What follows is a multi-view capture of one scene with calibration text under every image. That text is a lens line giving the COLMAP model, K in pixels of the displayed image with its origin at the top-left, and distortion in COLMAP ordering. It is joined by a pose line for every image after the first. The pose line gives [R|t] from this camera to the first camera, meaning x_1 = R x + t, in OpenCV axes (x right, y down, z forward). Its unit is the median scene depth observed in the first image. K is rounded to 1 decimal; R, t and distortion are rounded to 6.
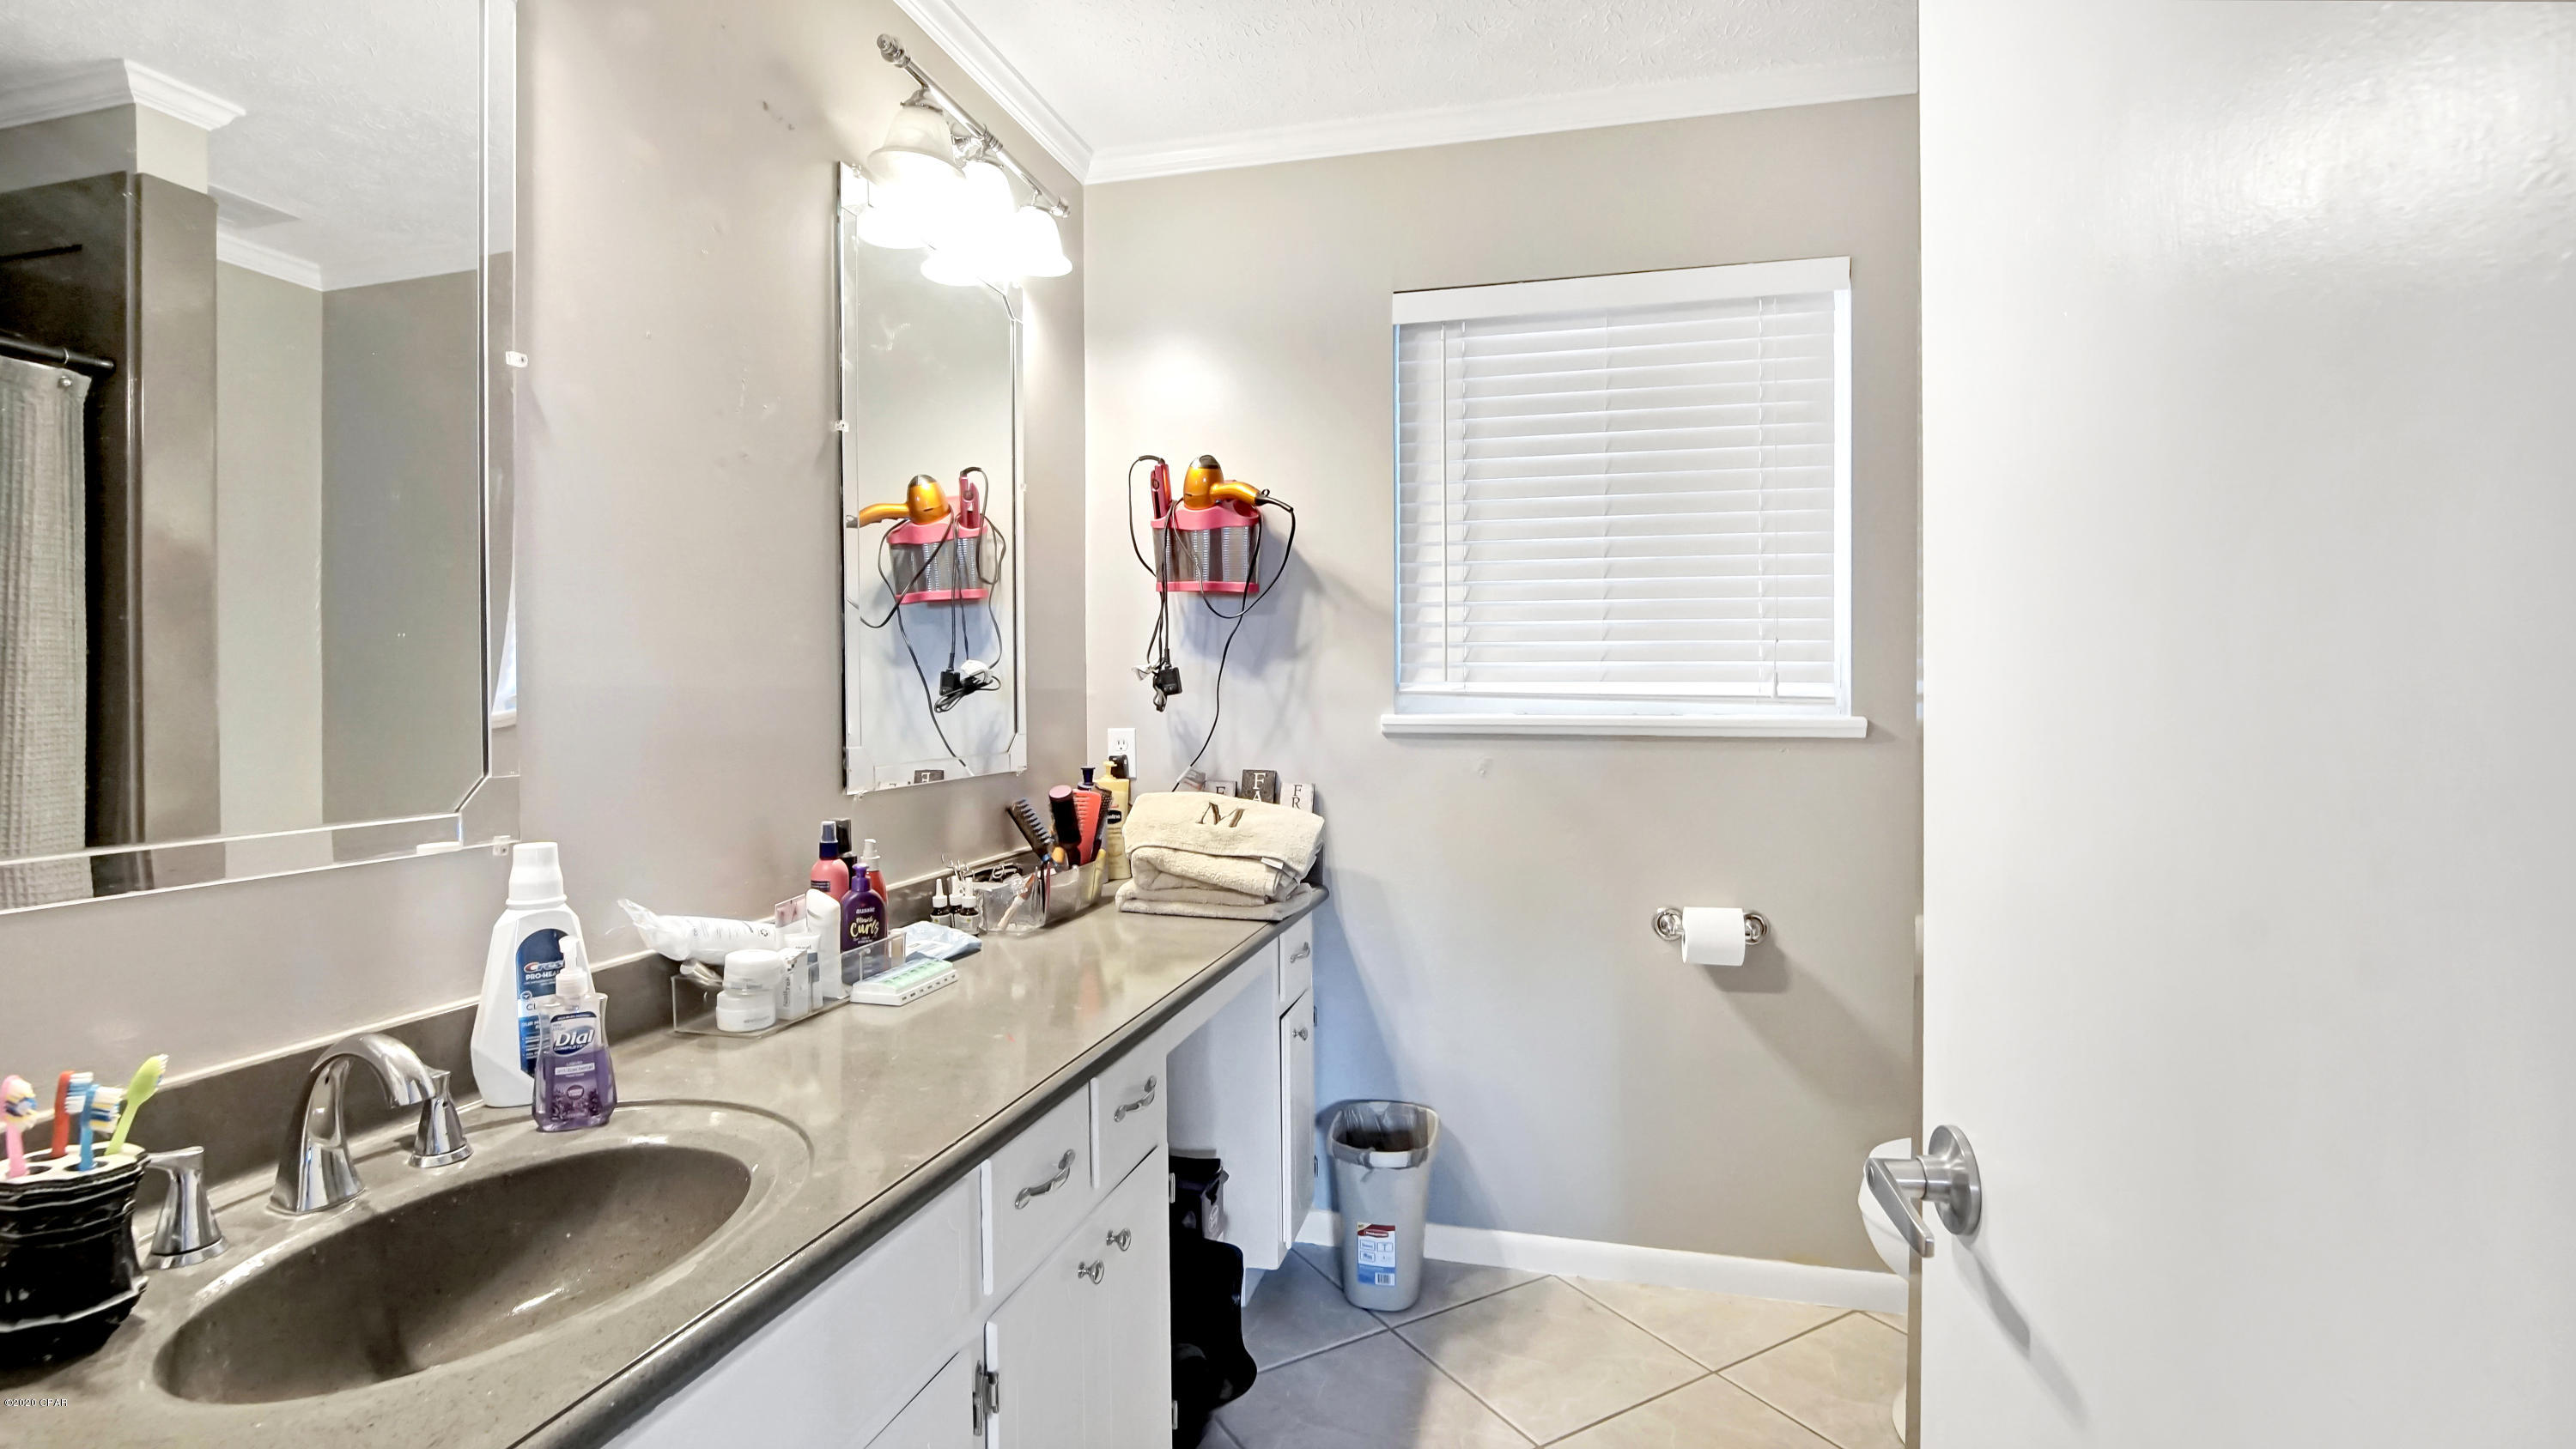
lens RADIAL K [[1221.7, 0, 1274.9], [0, 1221.7, 729.0], [0, 0, 1]] dist [-0.038353, 0.000218]
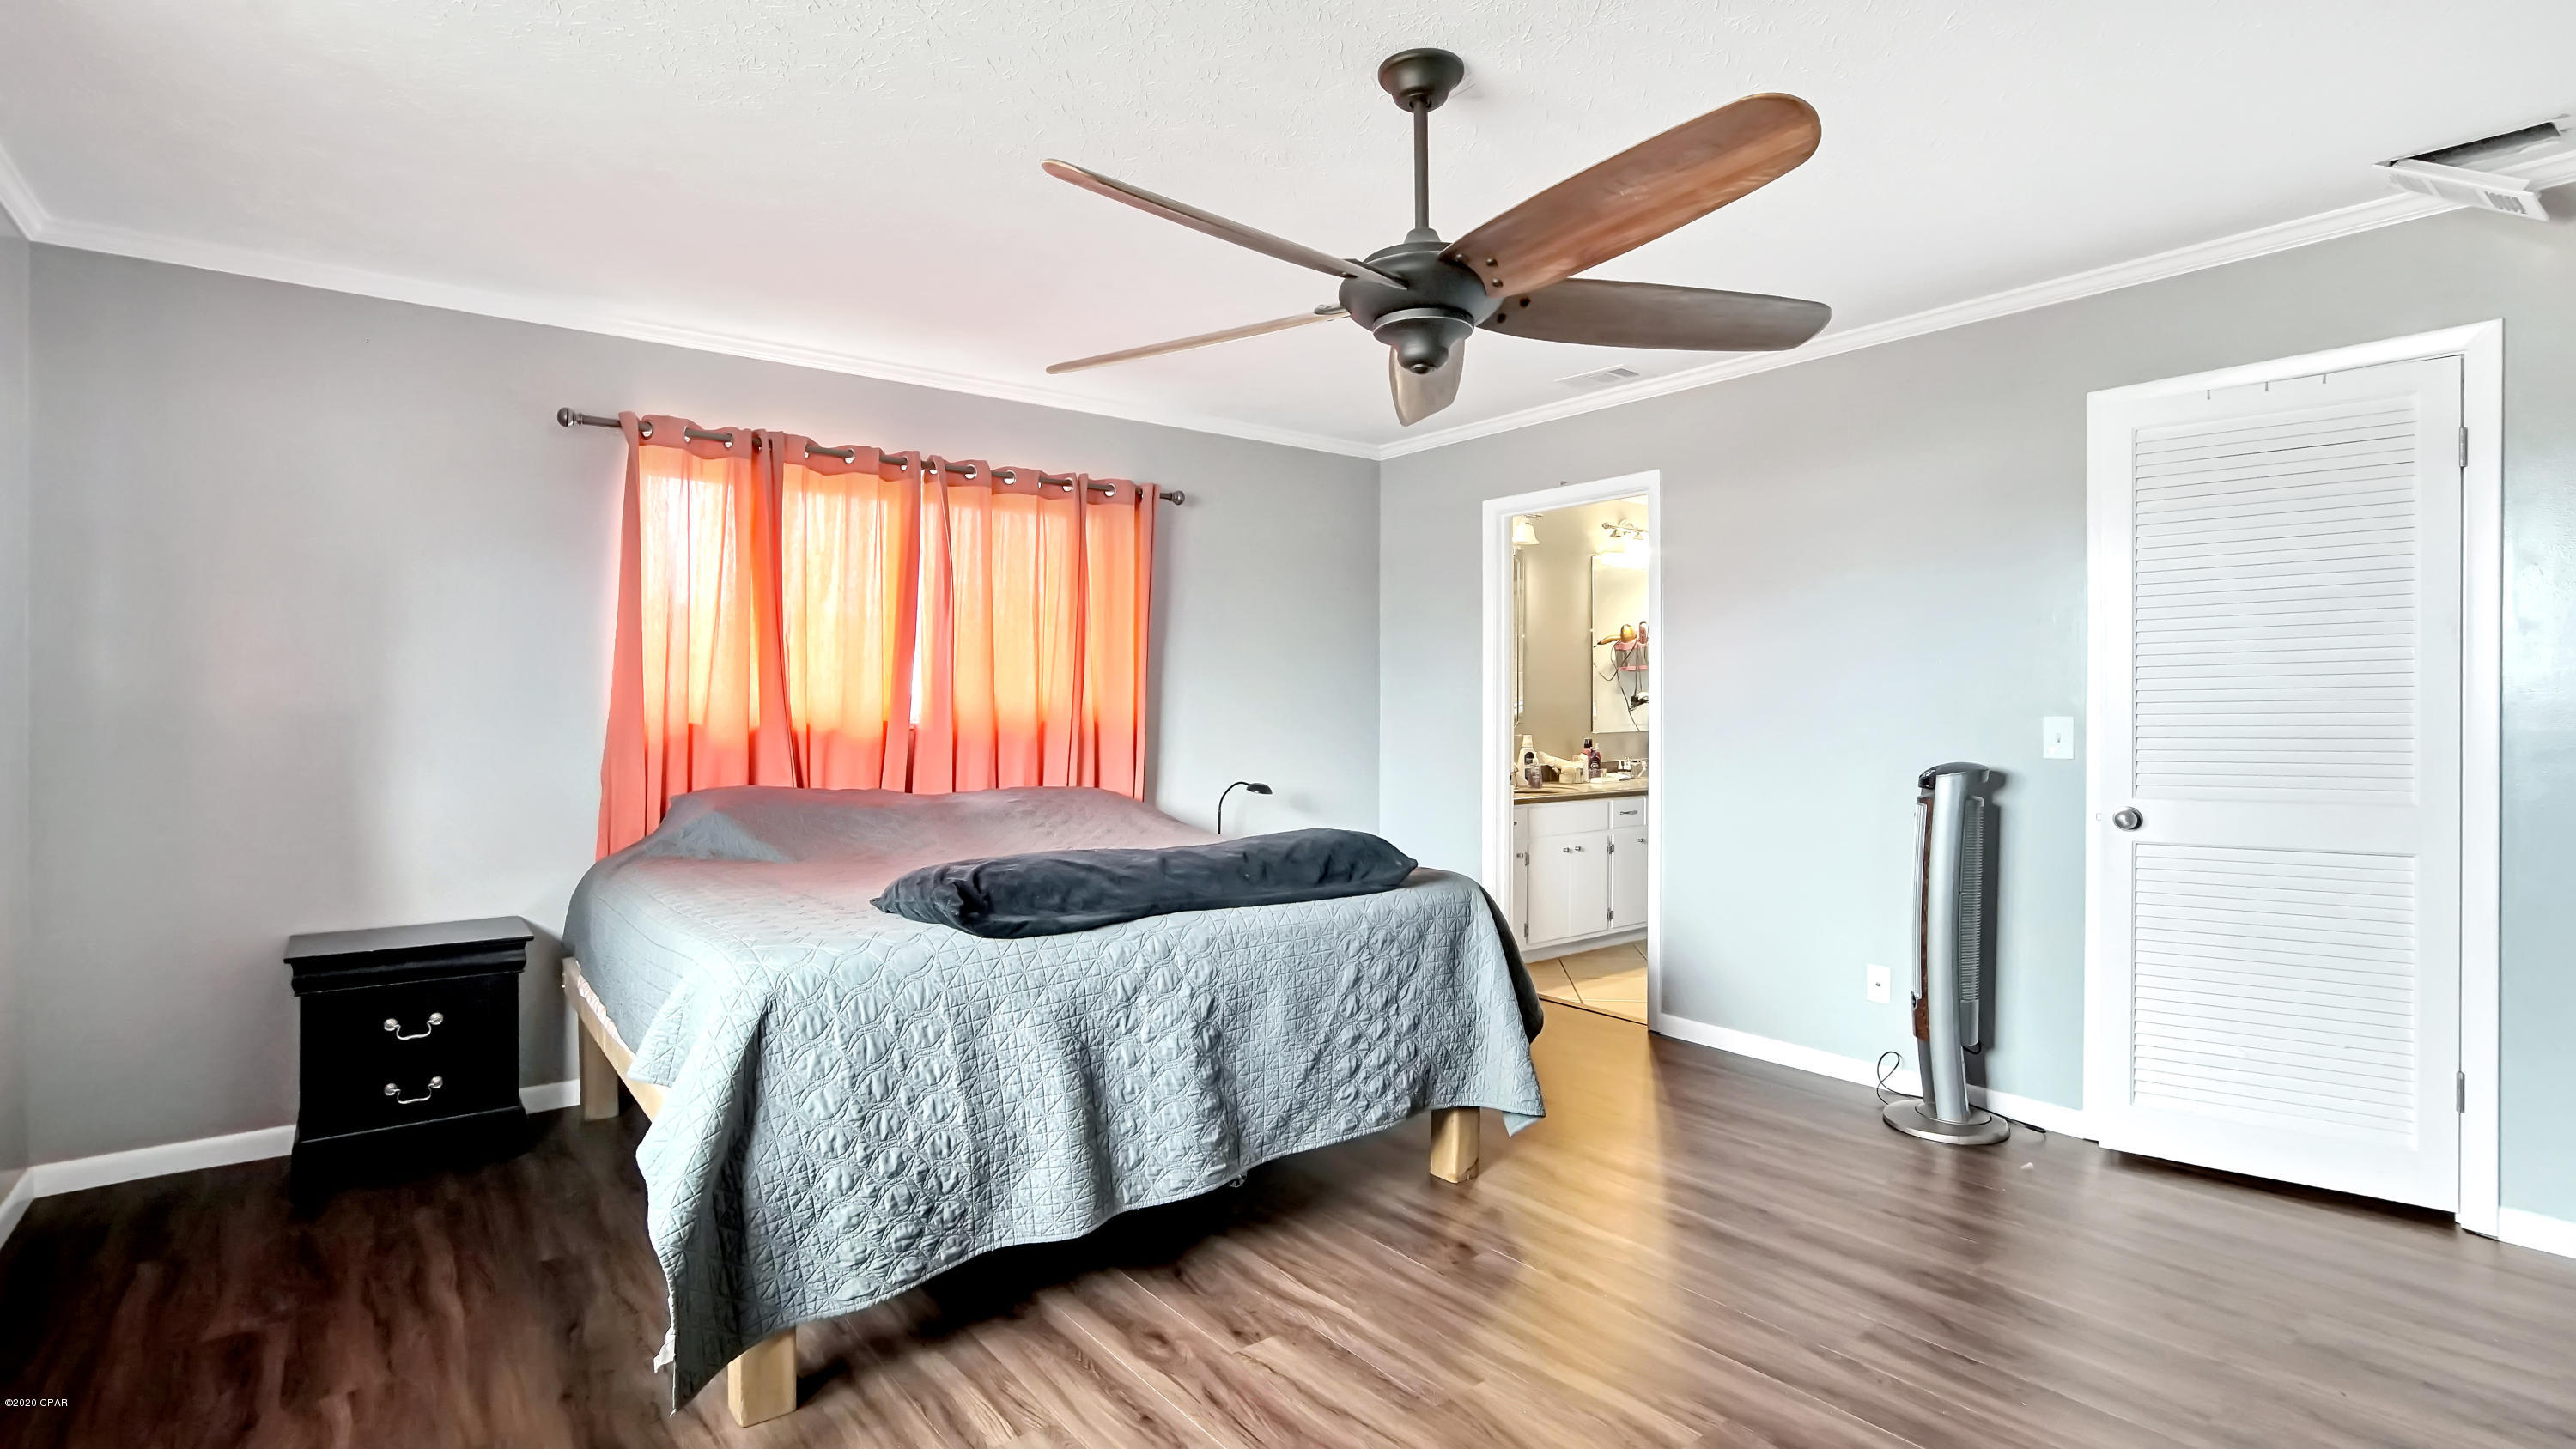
lens RADIAL K [[1221.7, 0, 1274.9], [0, 1221.7, 729.0], [0, 0, 1]] dist [-0.038353, 0.000218]
pose [[0.807866, 0.013901, -0.589203, 0.874881], [-0.014752, 0.999886, 0.003363, 0.037083], [0.589182, 0.005975, 0.807978, -2.130666]]
